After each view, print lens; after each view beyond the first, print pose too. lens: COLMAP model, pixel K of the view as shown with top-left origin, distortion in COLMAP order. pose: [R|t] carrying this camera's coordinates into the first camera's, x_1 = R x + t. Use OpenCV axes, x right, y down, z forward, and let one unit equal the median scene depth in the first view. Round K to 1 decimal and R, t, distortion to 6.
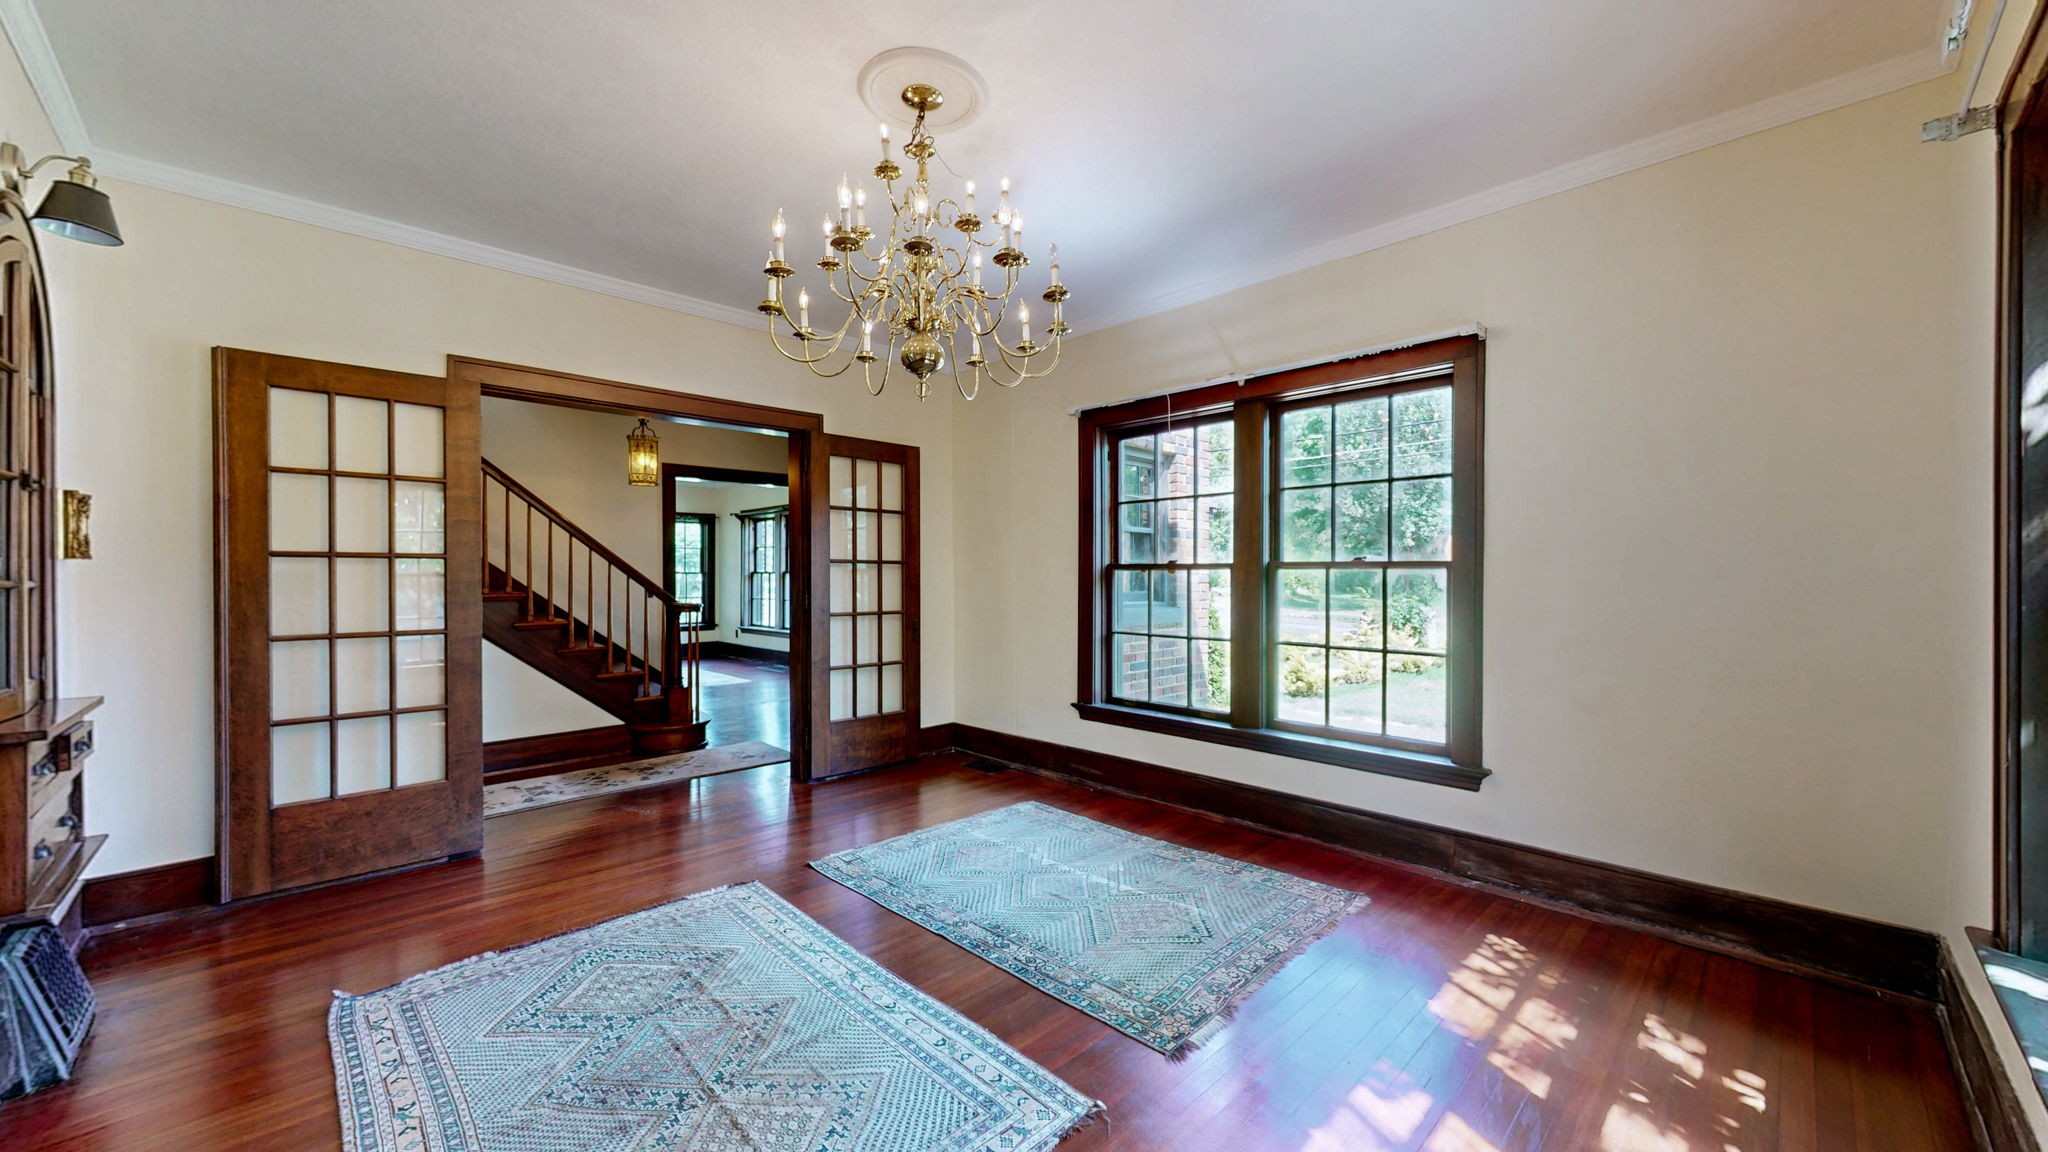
lens RADIAL K [[752.3, 0, 1034.7], [0, 752.3, 580.9], [0, 0, 1]] dist [-0.000118, -0.000048]
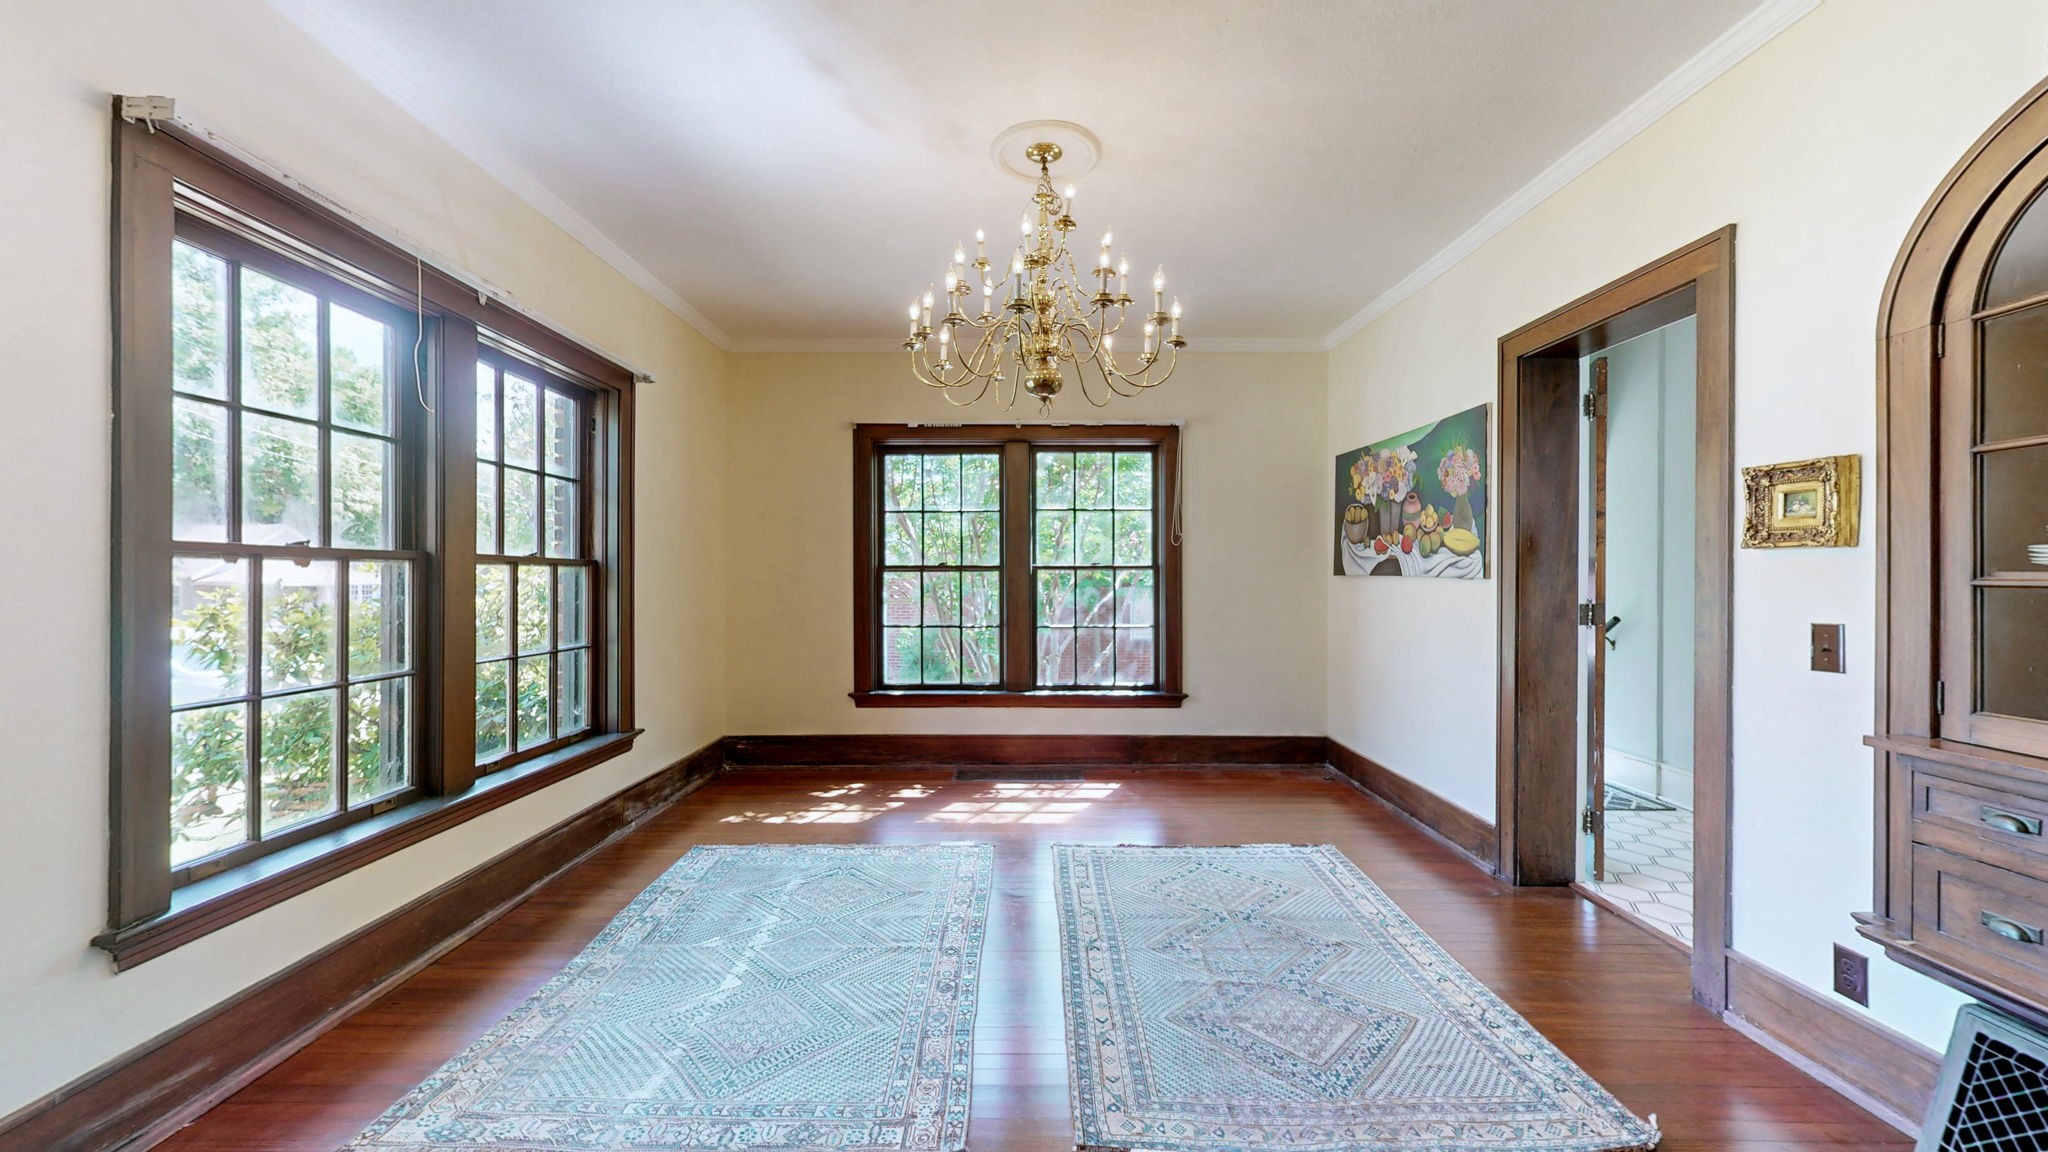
lens RADIAL K [[807.1, 0, 1027.2], [0, 807.1, 578.0], [0, 0, 1]] dist [-0.000697, 0.000063]
pose [[-0.720319, 0.001647, 0.693641, -0.945430], [0.003805, 0.999992, 0.001578, 0.003398], [-0.693632, 0.003776, -0.720319, 1.833715]]
